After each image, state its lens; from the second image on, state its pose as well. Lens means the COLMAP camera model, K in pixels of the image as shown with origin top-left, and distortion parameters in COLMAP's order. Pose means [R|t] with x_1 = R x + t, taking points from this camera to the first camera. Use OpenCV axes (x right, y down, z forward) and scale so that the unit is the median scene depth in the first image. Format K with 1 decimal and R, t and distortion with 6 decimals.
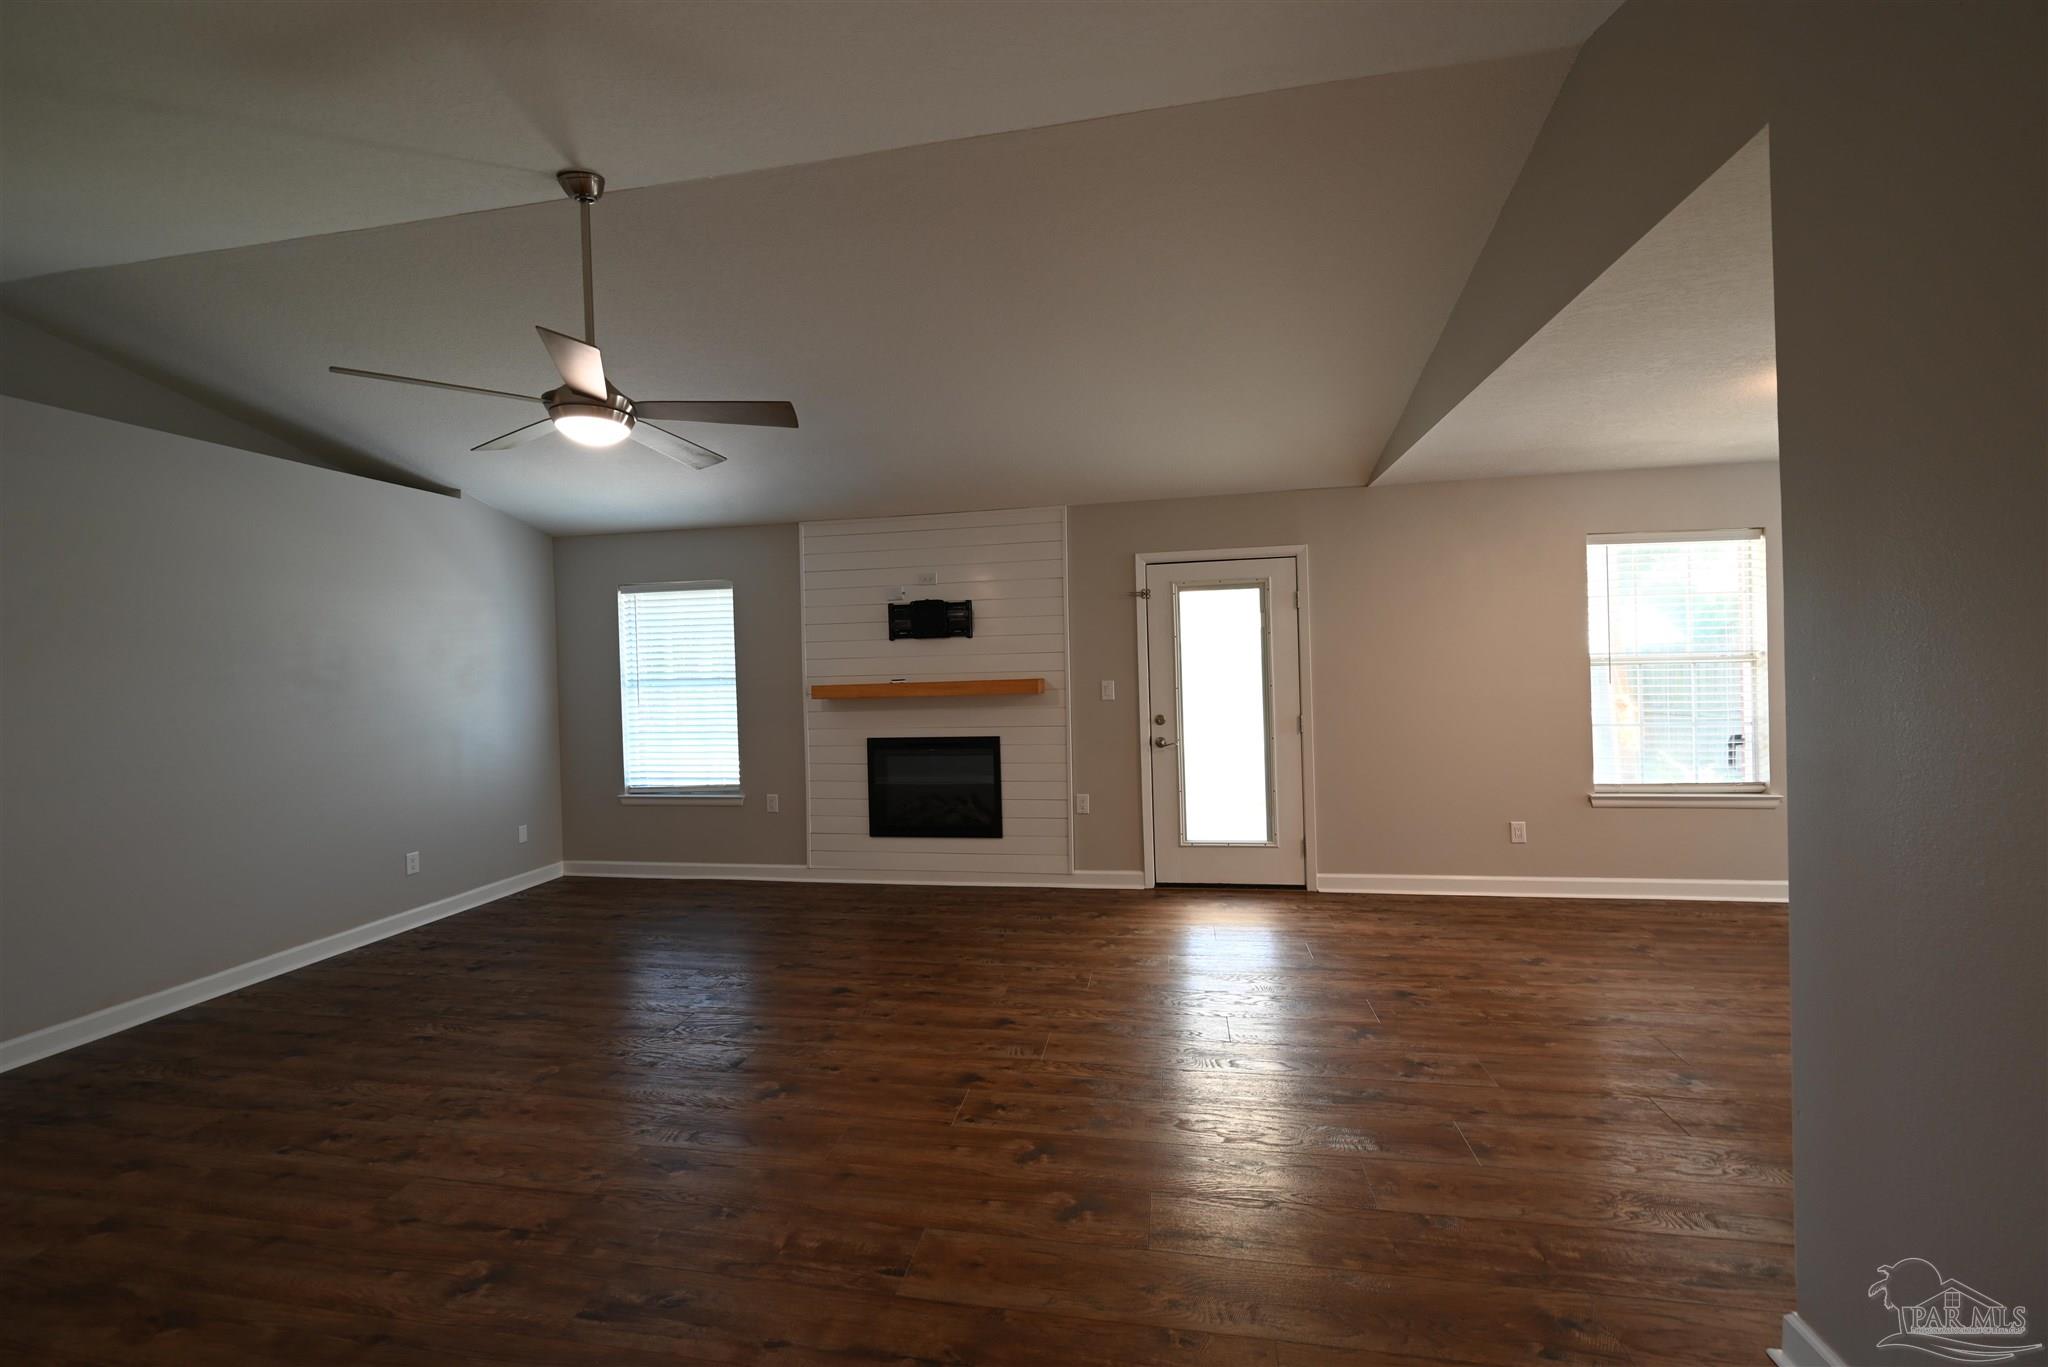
lens RADIAL K [[799.7, 0, 1028.0], [0, 799.7, 674.5], [0, 0, 1]] dist [-0.000928, -0.000281]
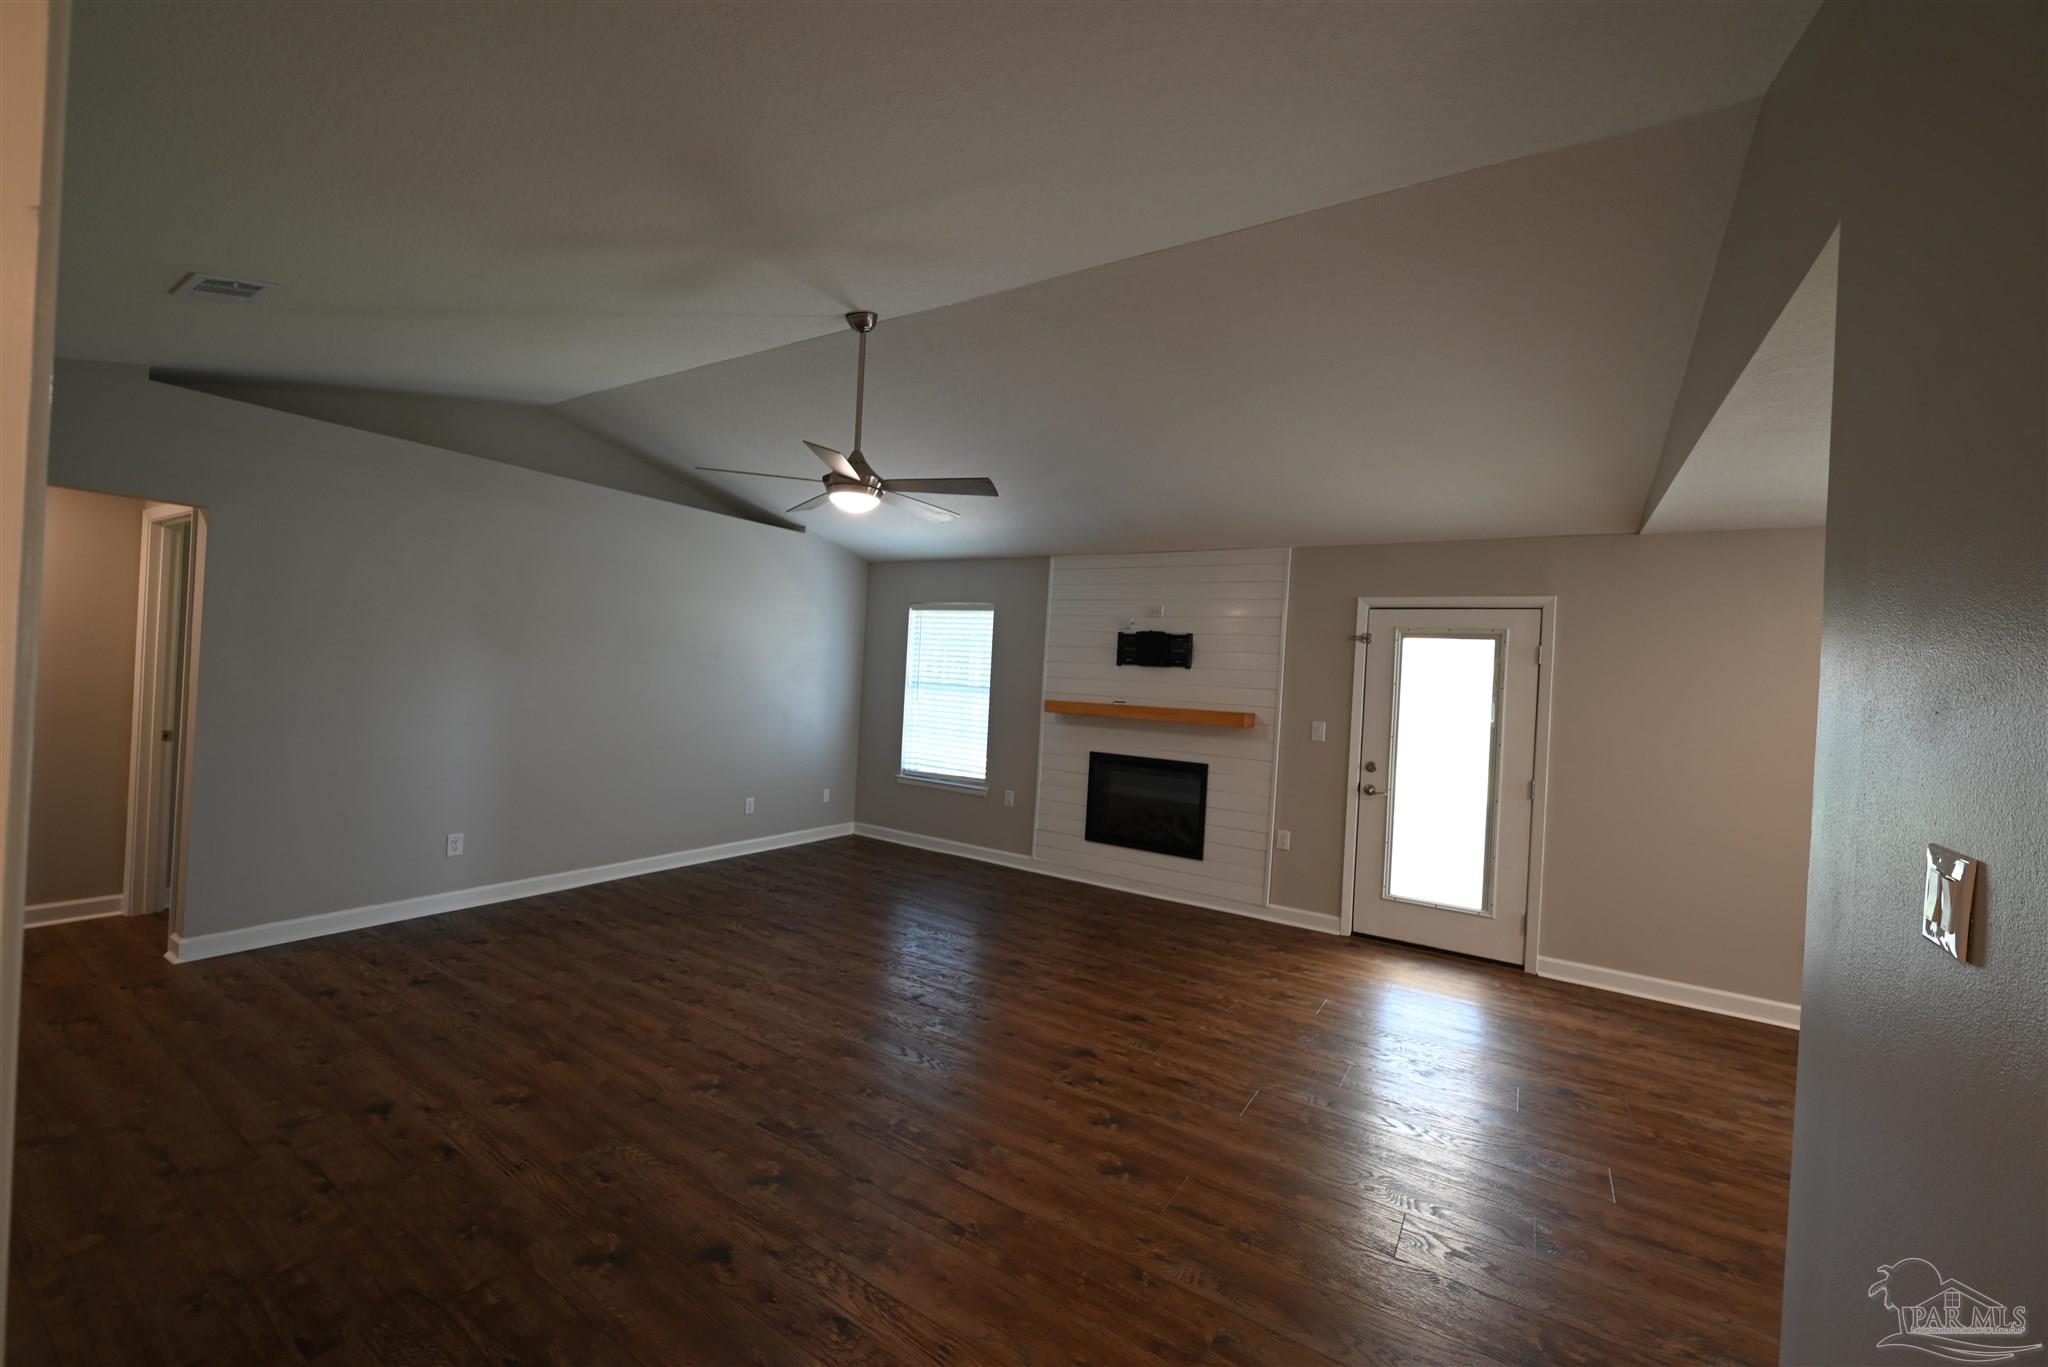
lens RADIAL K [[799.7, 0, 1028.0], [0, 799.7, 674.5], [0, 0, 1]] dist [-0.000928, -0.000281]
pose [[0.924508, 0.077914, -0.373113, 0.156059], [-0.084417, 0.996430, -0.001095, -0.022916], [0.371696, 0.032510, 0.927785, -0.082645]]
